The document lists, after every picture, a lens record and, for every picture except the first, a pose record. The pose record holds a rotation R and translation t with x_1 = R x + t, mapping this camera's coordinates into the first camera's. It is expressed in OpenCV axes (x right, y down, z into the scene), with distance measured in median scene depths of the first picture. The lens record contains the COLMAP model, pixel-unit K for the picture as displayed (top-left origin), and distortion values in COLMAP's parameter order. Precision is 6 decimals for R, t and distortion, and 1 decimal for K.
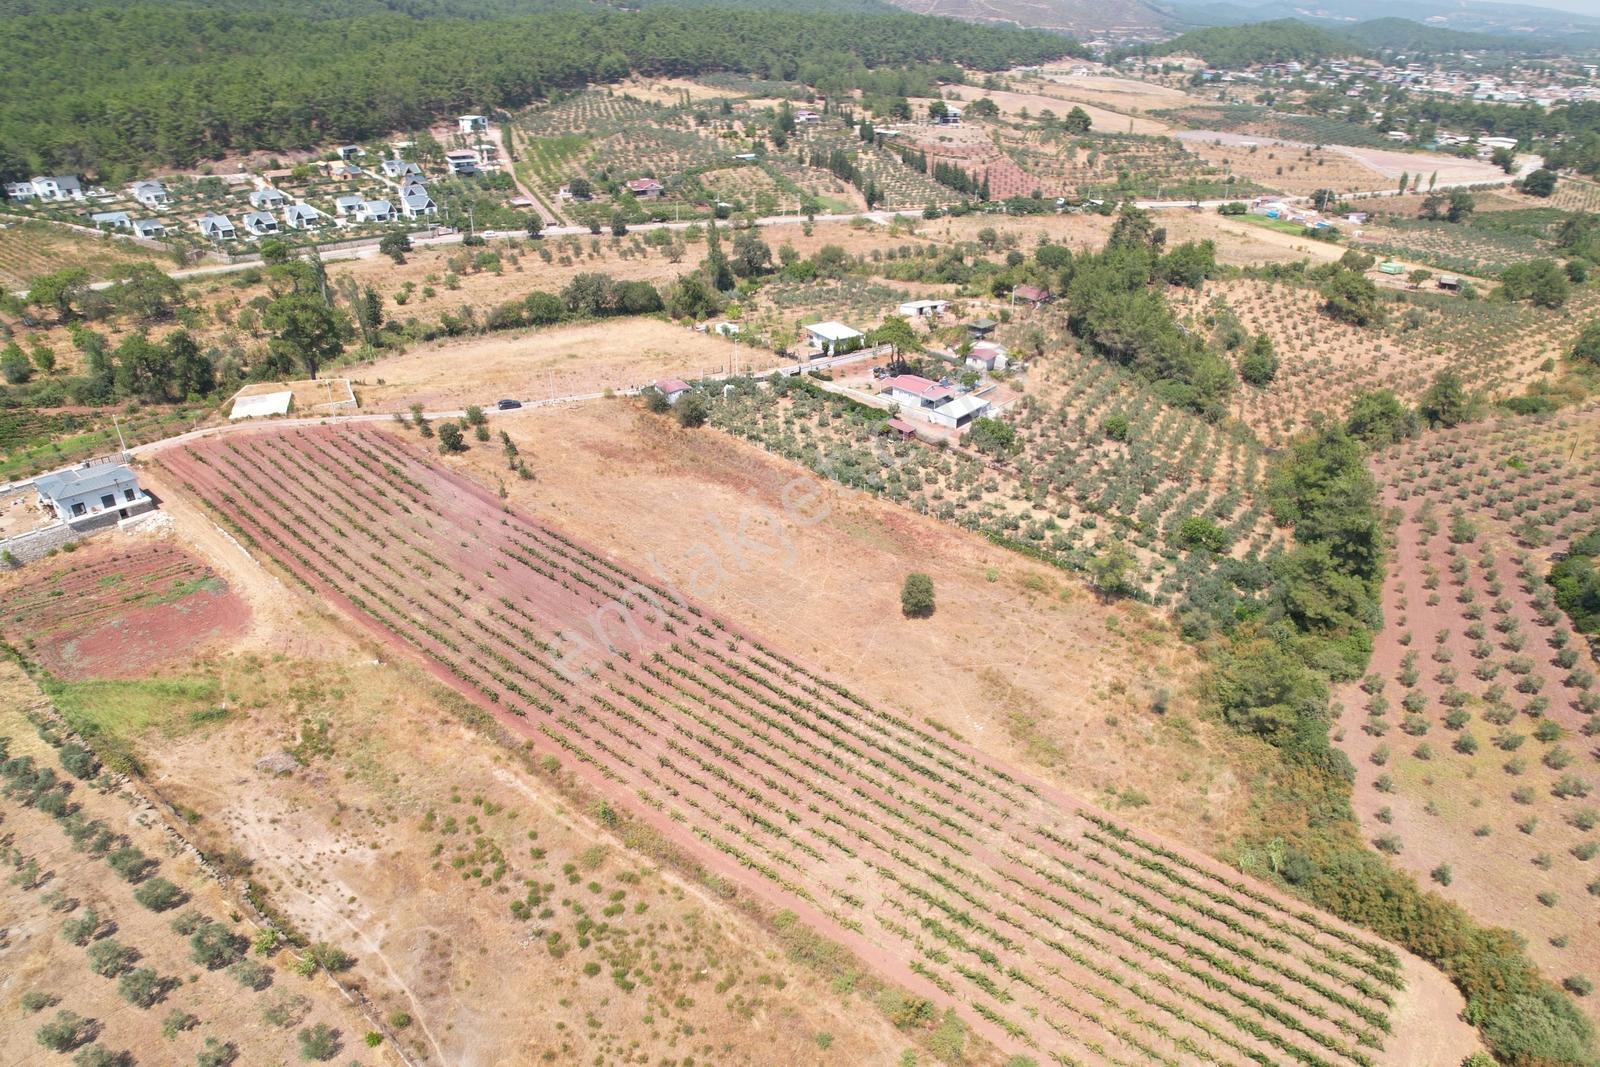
lens RADIAL K [[1025.5, 0, 800.0], [0, 1025.5, 533.5], [0, 0, 1]] dist [-0.077407, 0.072757]
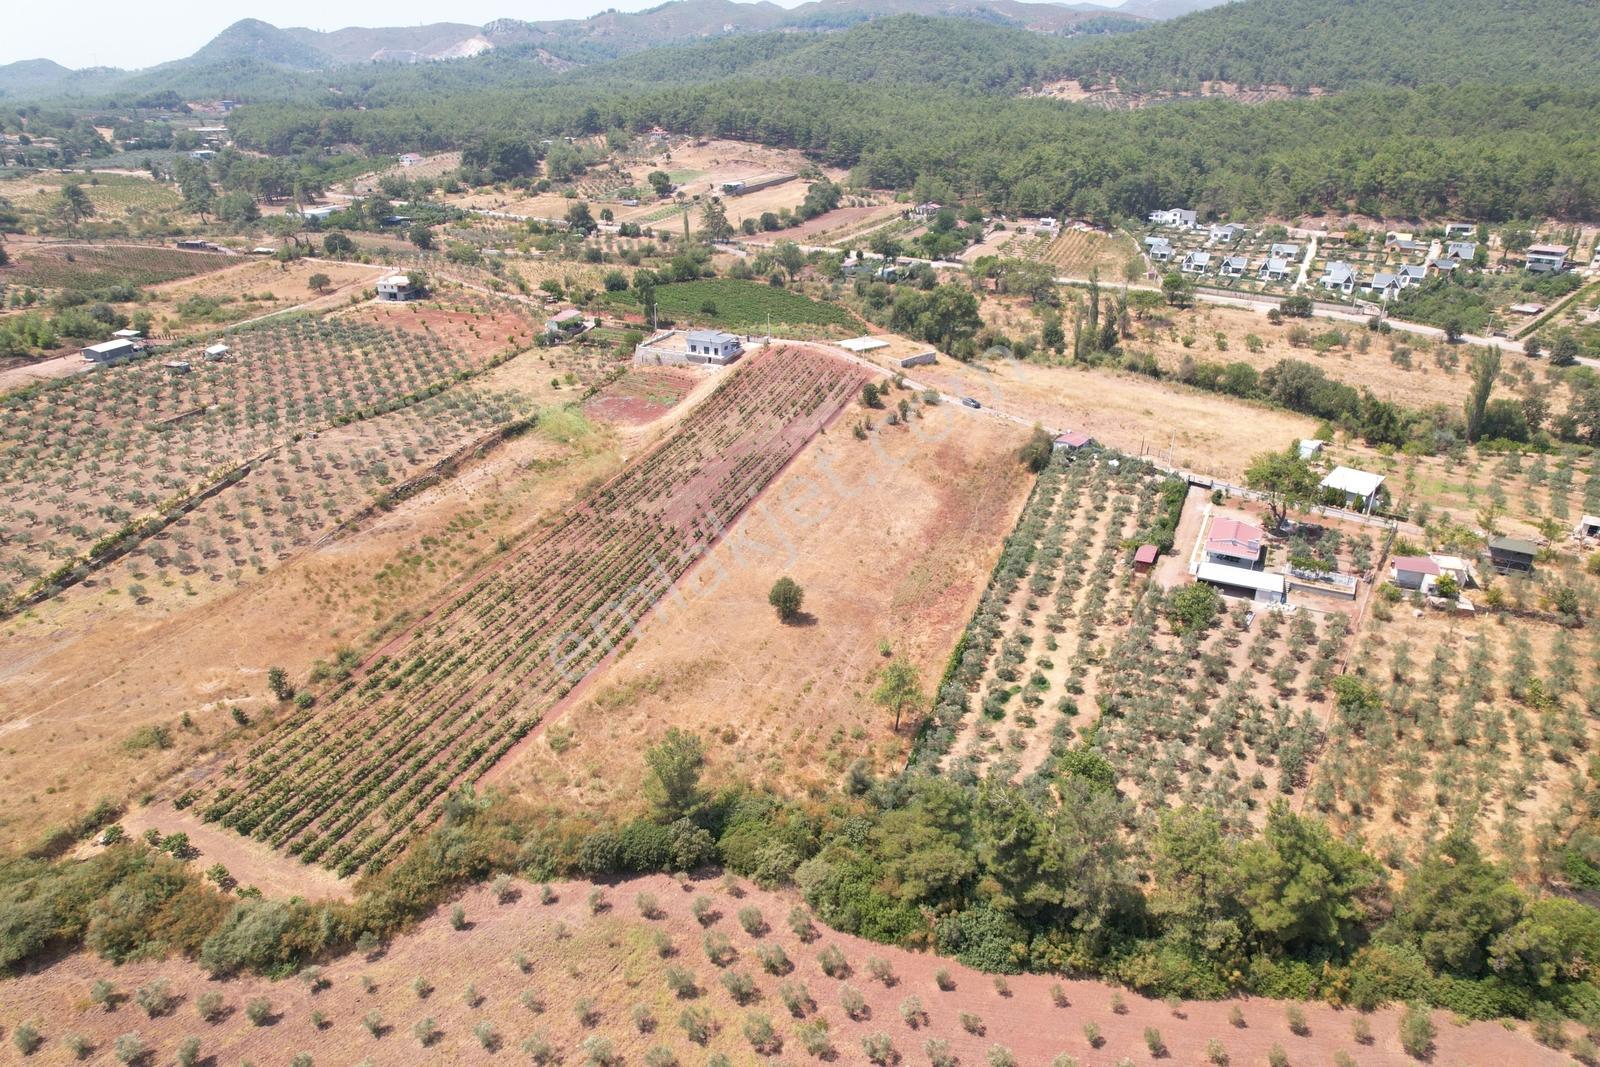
lens RADIAL K [[1025.5, 0, 800.0], [0, 1025.5, 533.5], [0, 0, 1]] dist [-0.077407, 0.072757]
pose [[0.282536, 0.395472, -0.873943, 0.544828], [-0.449052, 0.859599, 0.243807, -0.142009], [0.847659, 0.323562, 0.420455, 0.277660]]
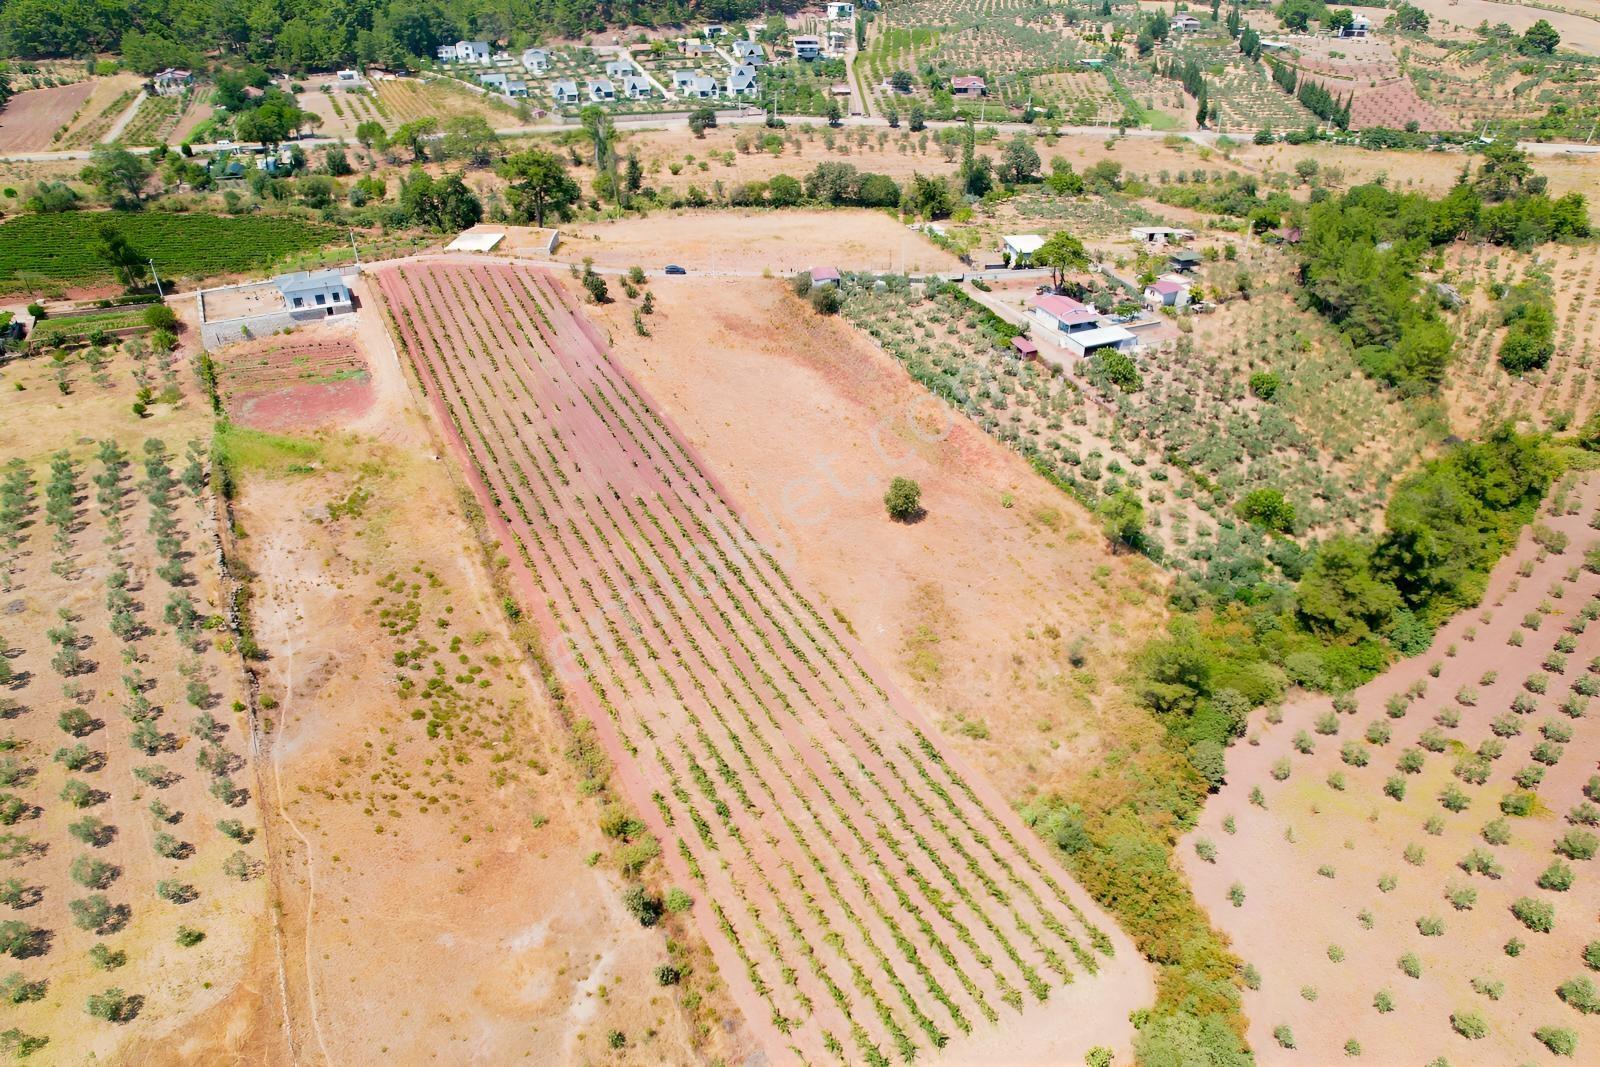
lens RADIAL K [[1025.5, 0, 800.0], [0, 1025.5, 533.5], [0, 0, 1]] dist [-0.077407, 0.072757]
pose [[0.915944, 0.215476, -0.338551, 0.194109], [-0.185797, 0.975456, 0.118174, -0.003963], [0.355705, -0.045339, 0.933498, 0.010922]]
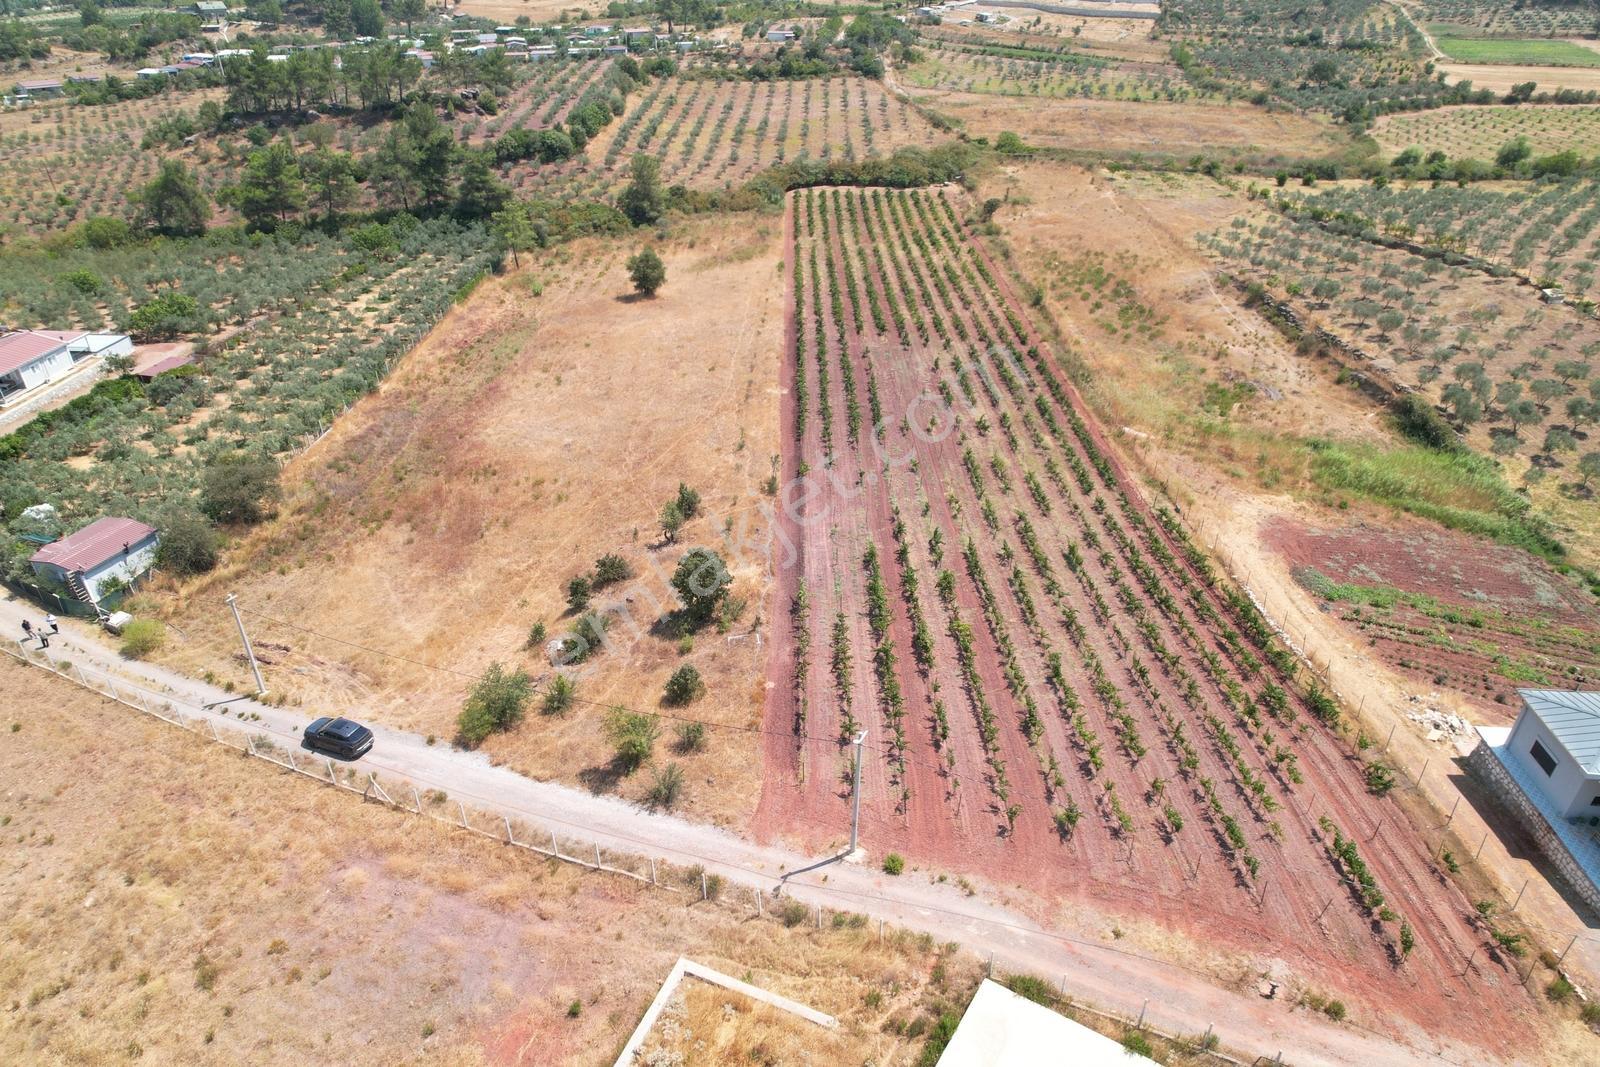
lens RADIAL K [[1025.5, 0, 800.0], [0, 1025.5, 533.5], [0, 0, 1]] dist [-0.077407, 0.072757]
pose [[-0.617839, -0.428455, 0.659319, -0.393923], [0.358470, 0.592817, 0.721157, -0.239950], [-0.699839, 0.681905, -0.212678, 0.671274]]
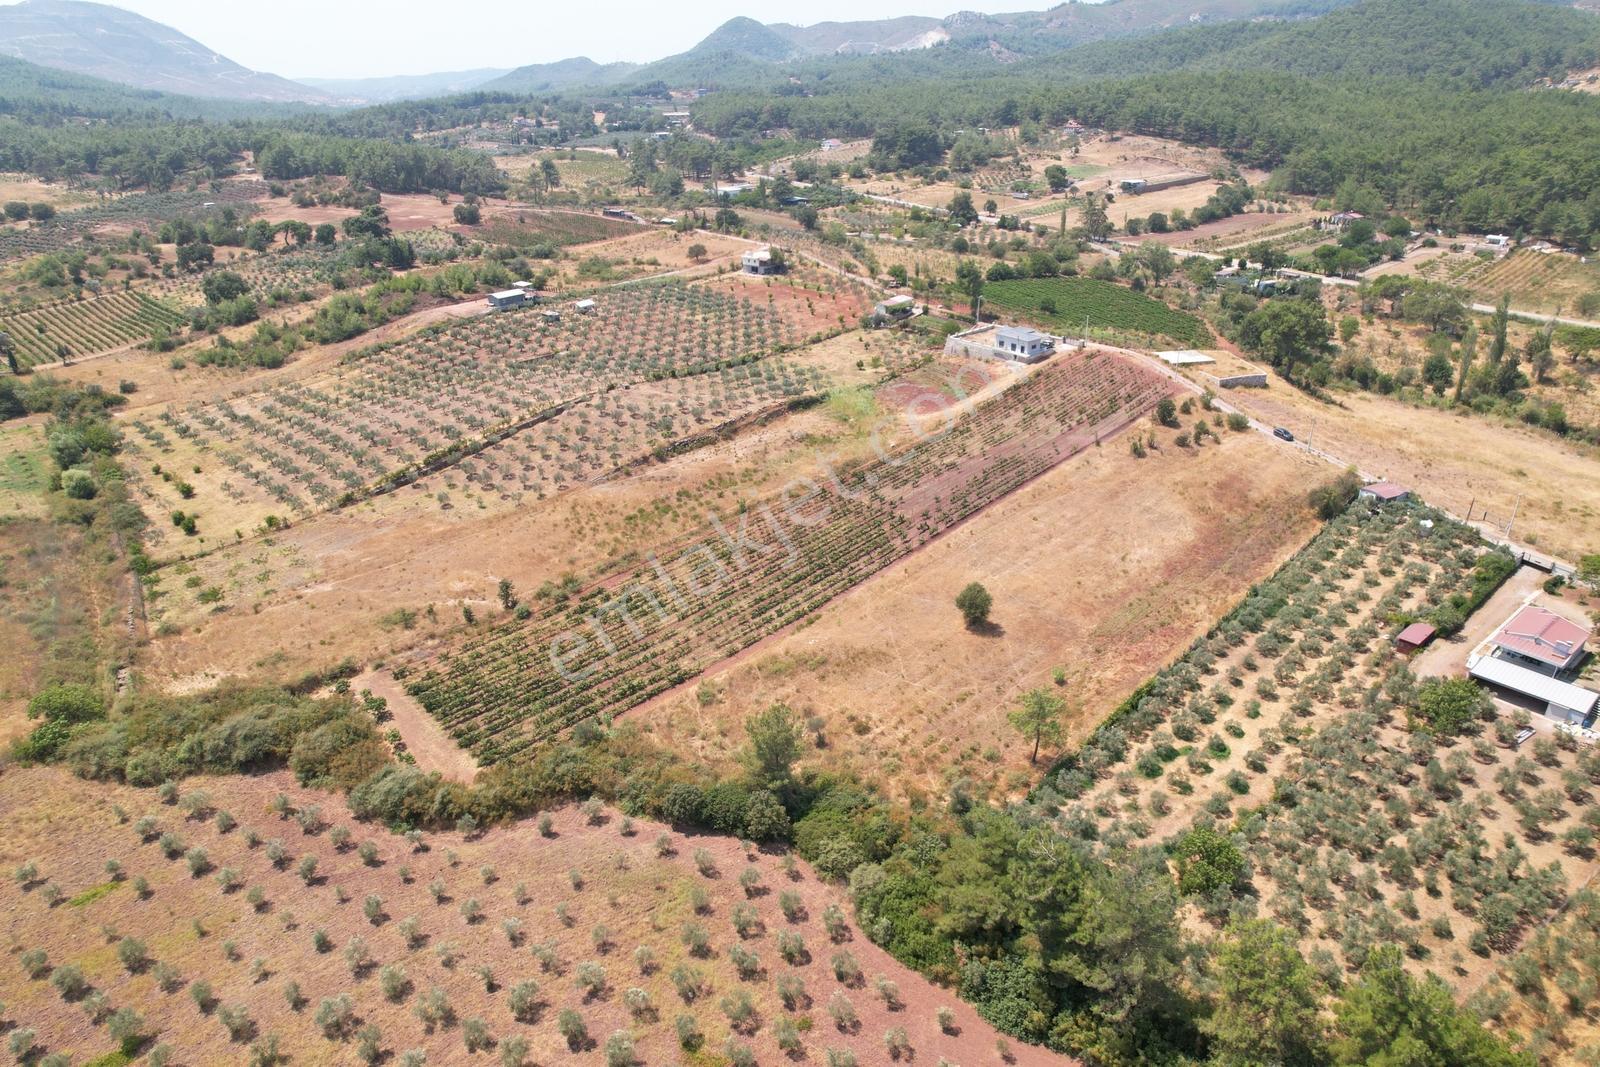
lens RADIAL K [[1025.5, 0, 800.0], [0, 1025.5, 533.5], [0, 0, 1]] dist [-0.077407, 0.072757]
pose [[-0.124368, 0.414154, -0.901670, 0.549930], [-0.458086, 0.782121, 0.422427, -0.187405], [0.880165, 0.465579, 0.092447, 0.371150]]
